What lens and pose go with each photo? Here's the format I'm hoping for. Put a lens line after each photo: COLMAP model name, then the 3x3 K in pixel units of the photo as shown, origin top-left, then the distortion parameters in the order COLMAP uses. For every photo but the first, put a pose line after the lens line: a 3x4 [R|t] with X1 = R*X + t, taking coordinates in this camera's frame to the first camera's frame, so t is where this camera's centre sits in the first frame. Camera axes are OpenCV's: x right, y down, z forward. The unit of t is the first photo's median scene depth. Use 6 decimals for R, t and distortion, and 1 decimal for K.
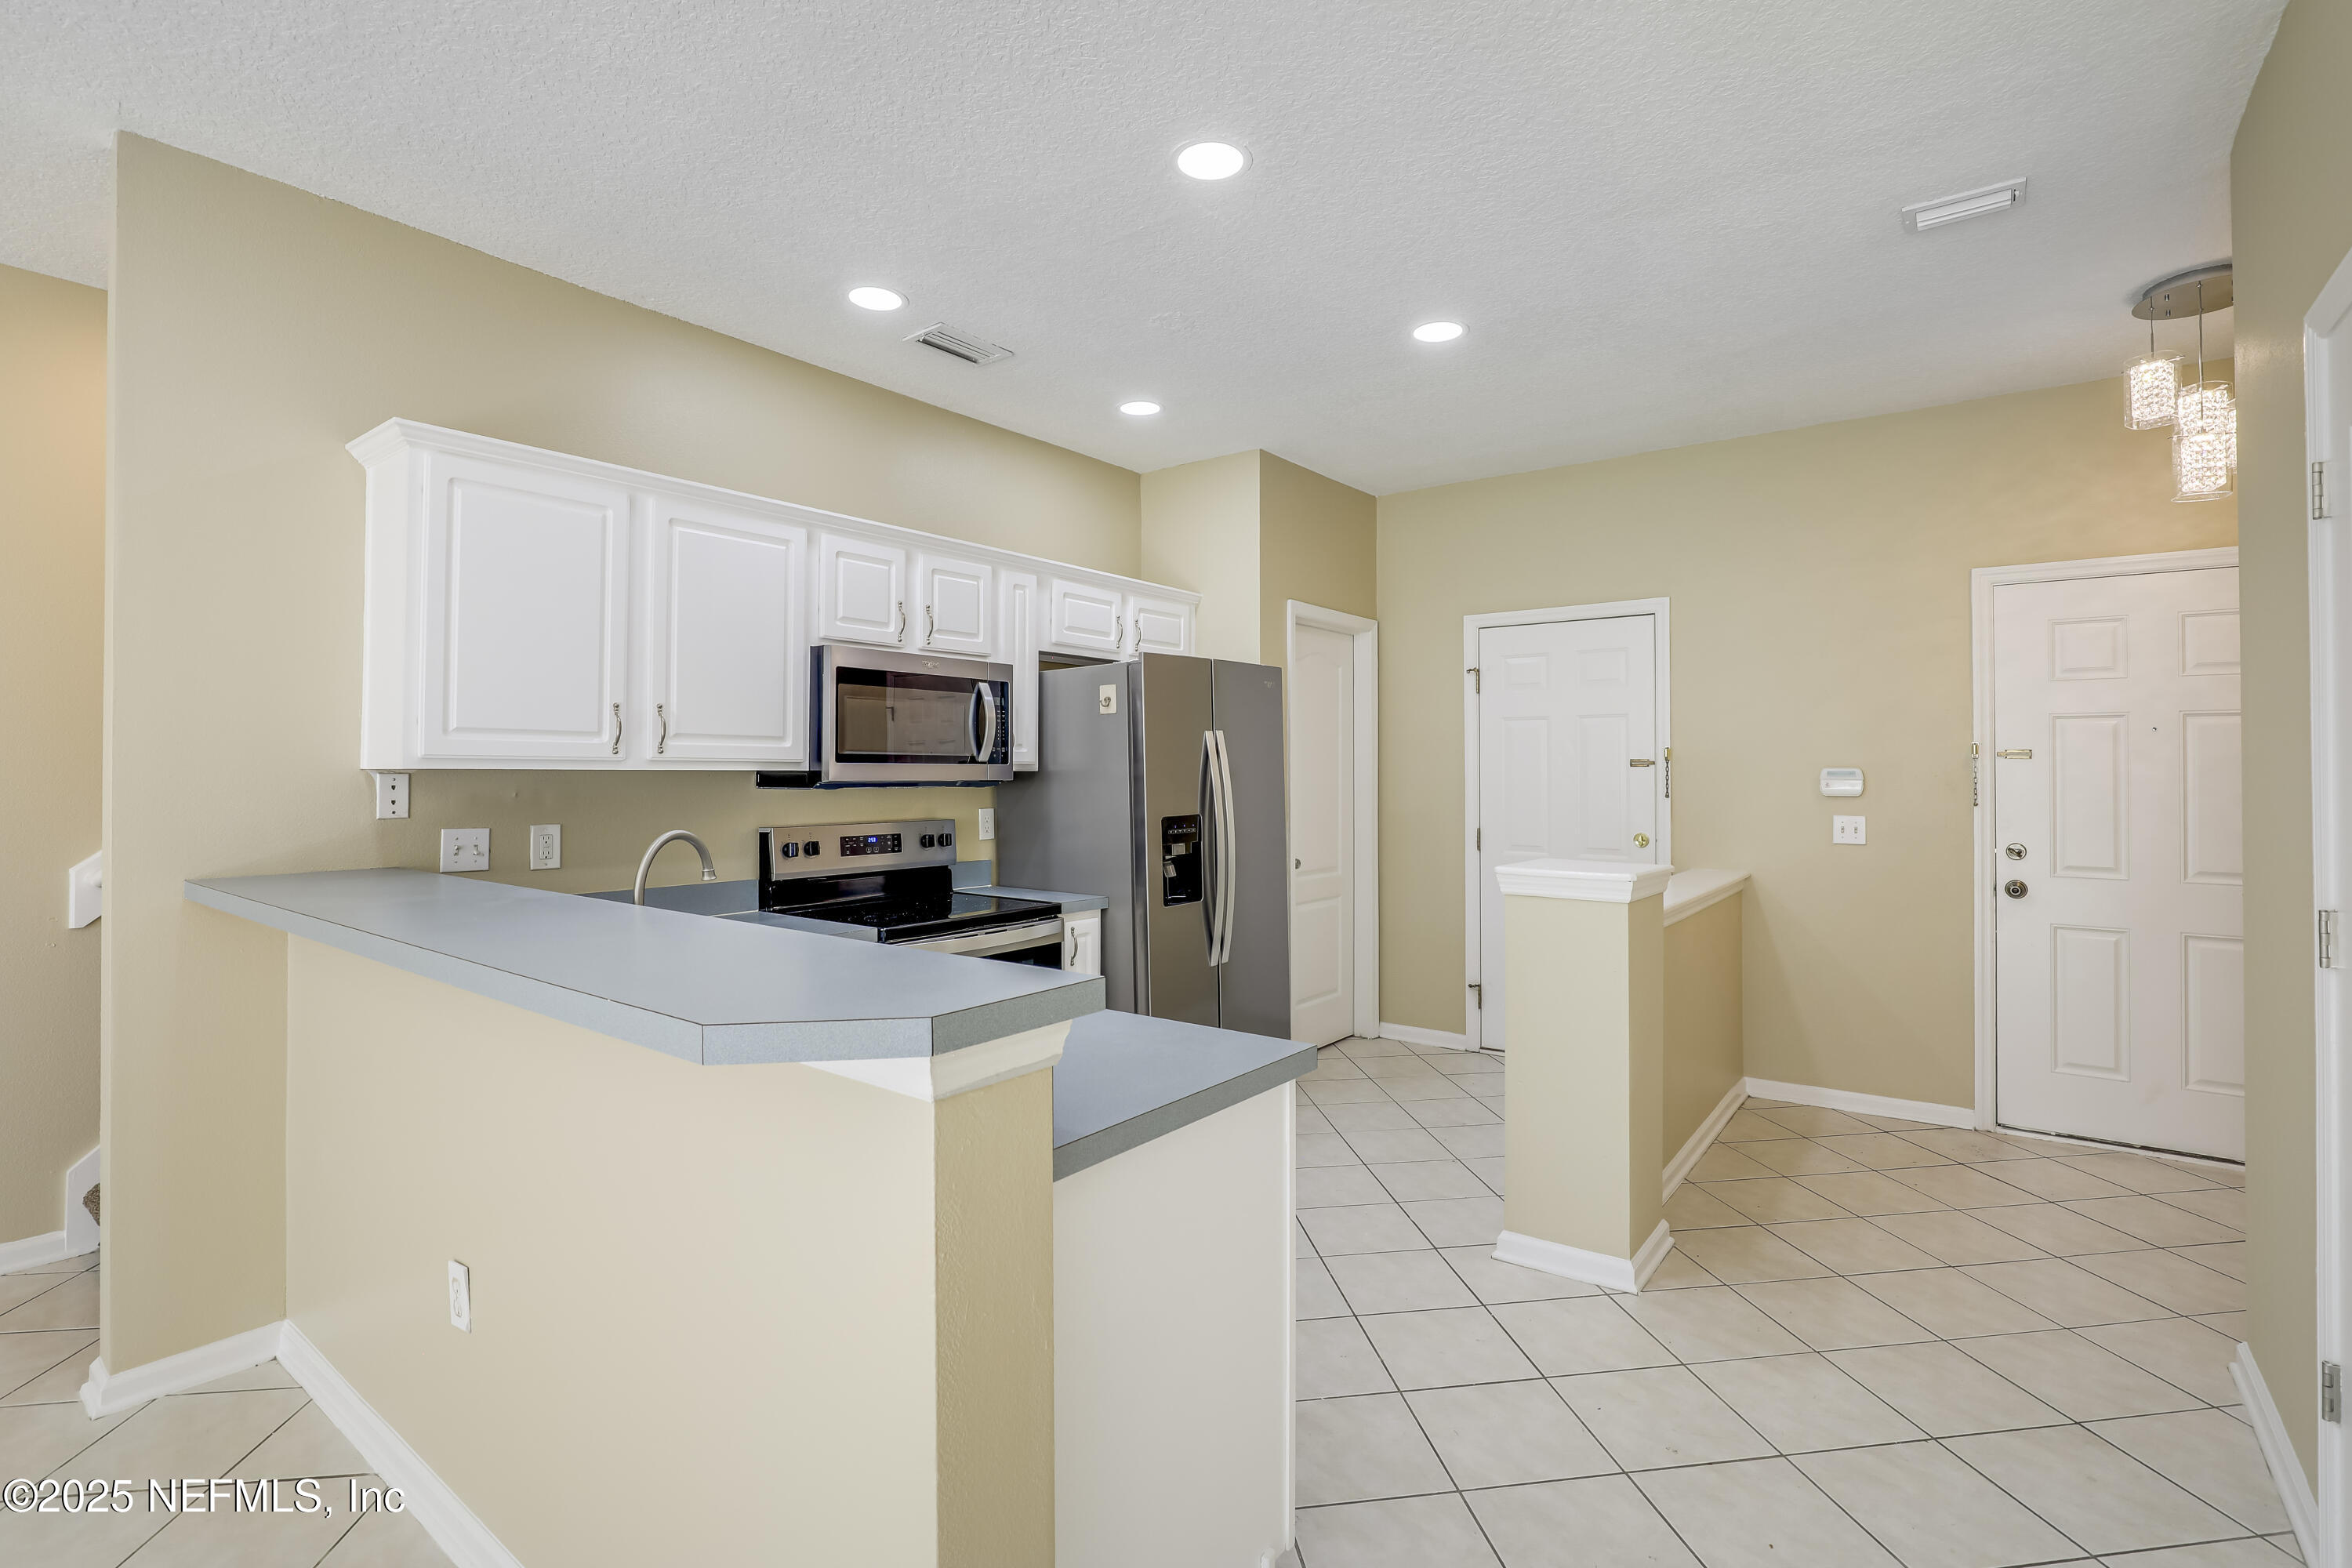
lens RADIAL K [[1088.4, 0, 1182.2], [0, 1088.4, 761.1], [0, 0, 1]] dist [-0.000468, -0.001786]
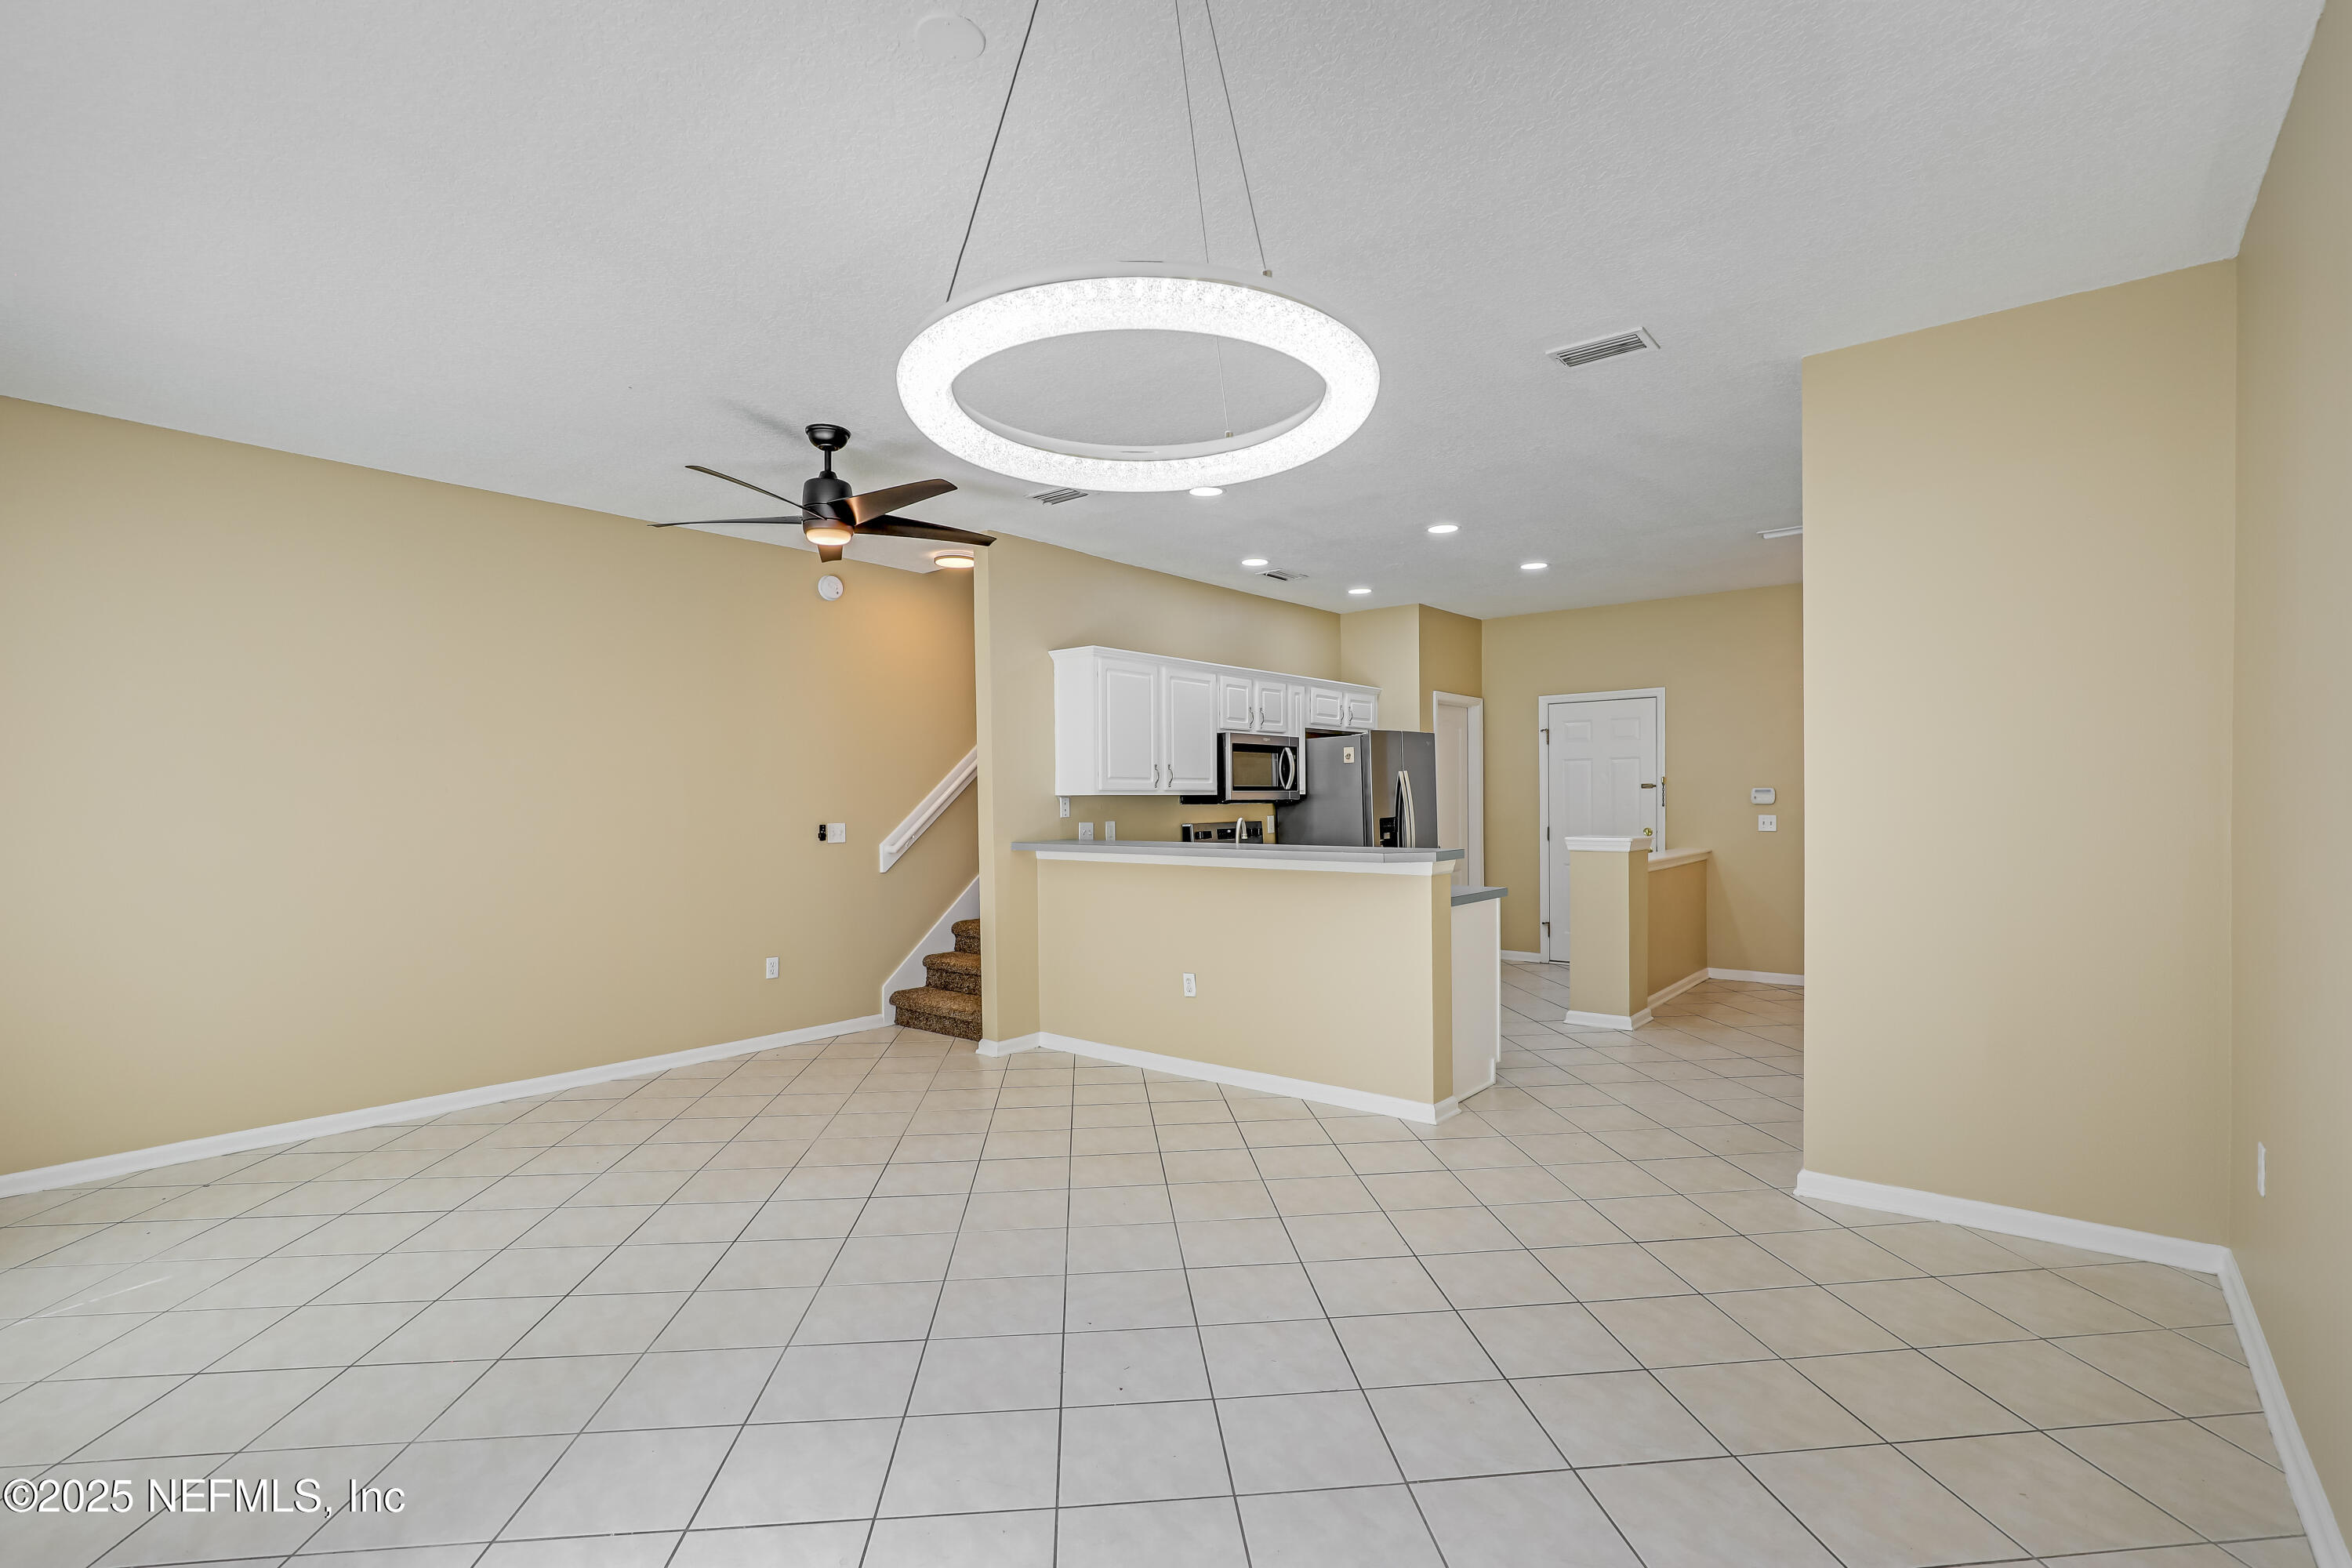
lens RADIAL K [[1088.4, 0, 1184.4], [0, 1088.4, 813.7], [0, 0, 1]] dist [-0.000468, -0.001786]
pose [[0.999255, -0.010244, -0.037215, -0.272949], [0.011073, 0.999693, 0.022144, -0.000893], [0.036977, -0.022540, 0.999062, -0.835677]]
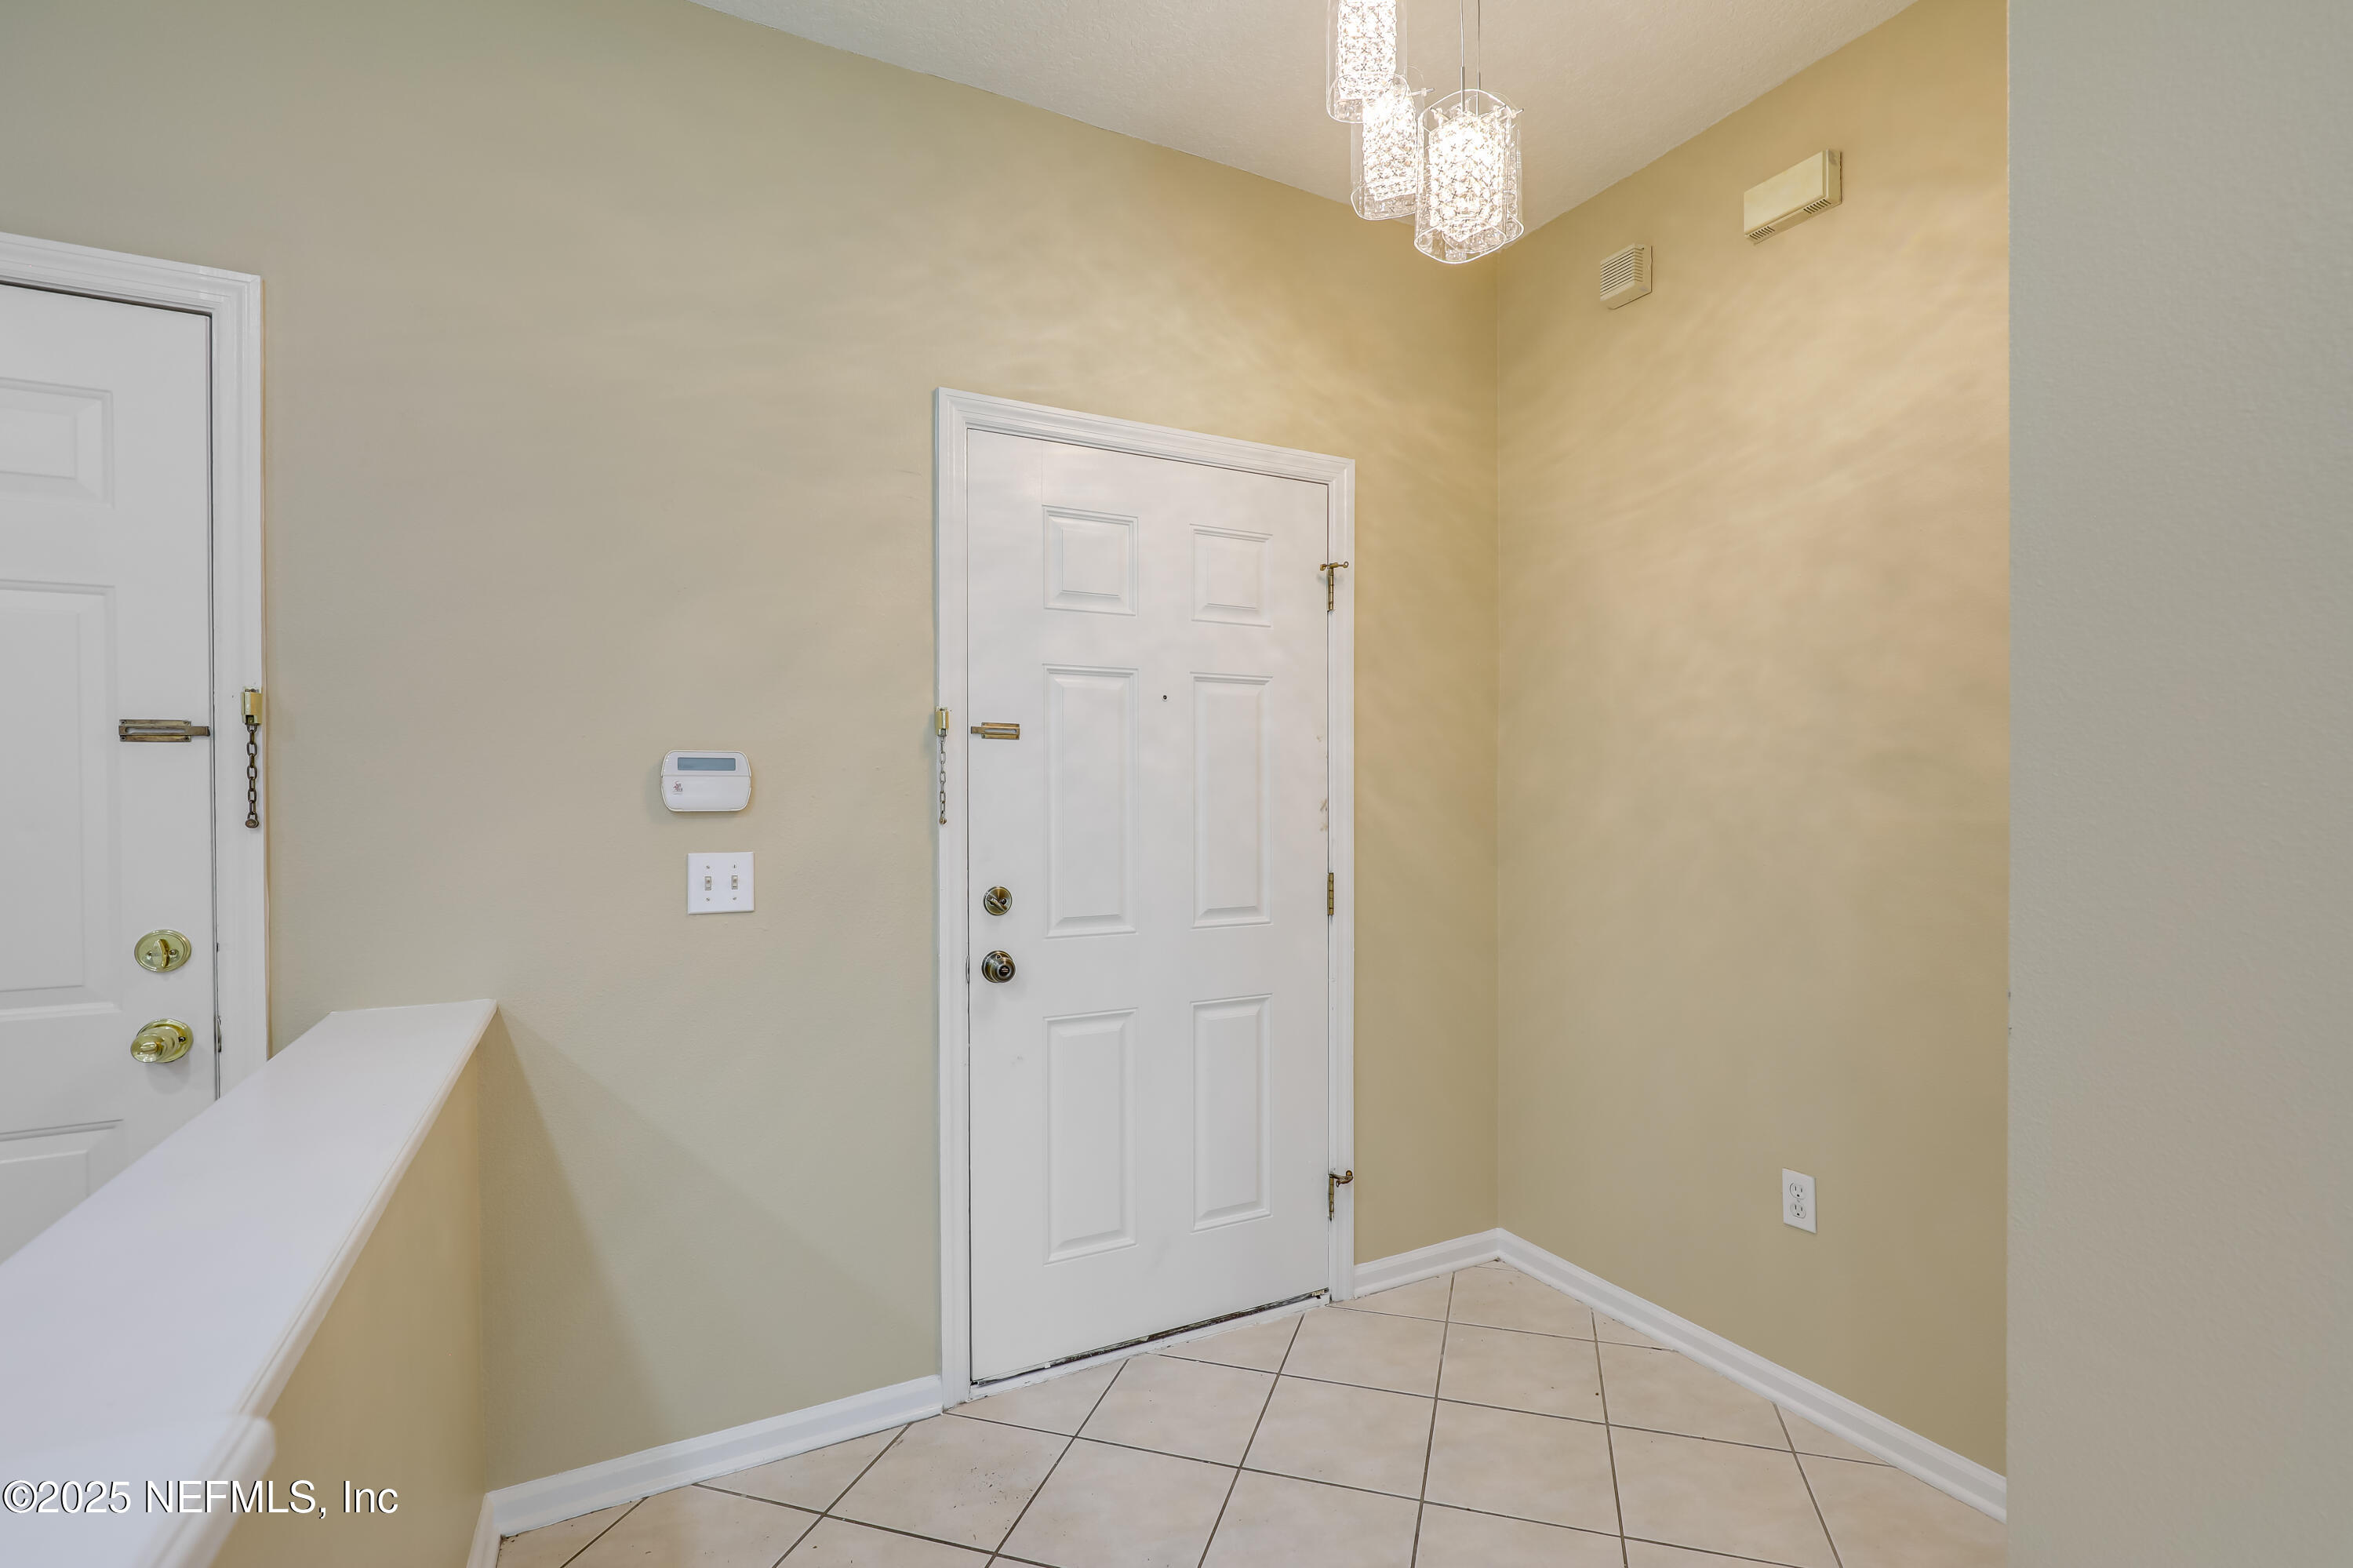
lens RADIAL K [[1088.9, 0, 1237.8], [0, 1088.9, 791.0], [0, 0, 1]] dist [-0.000468, -0.001786]
pose [[0.411379, -0.009859, 0.911411, 0.296708], [-0.006520, 0.999884, 0.013759, 0.016532], [-0.911441, -0.011603, 0.411267, 0.653388]]
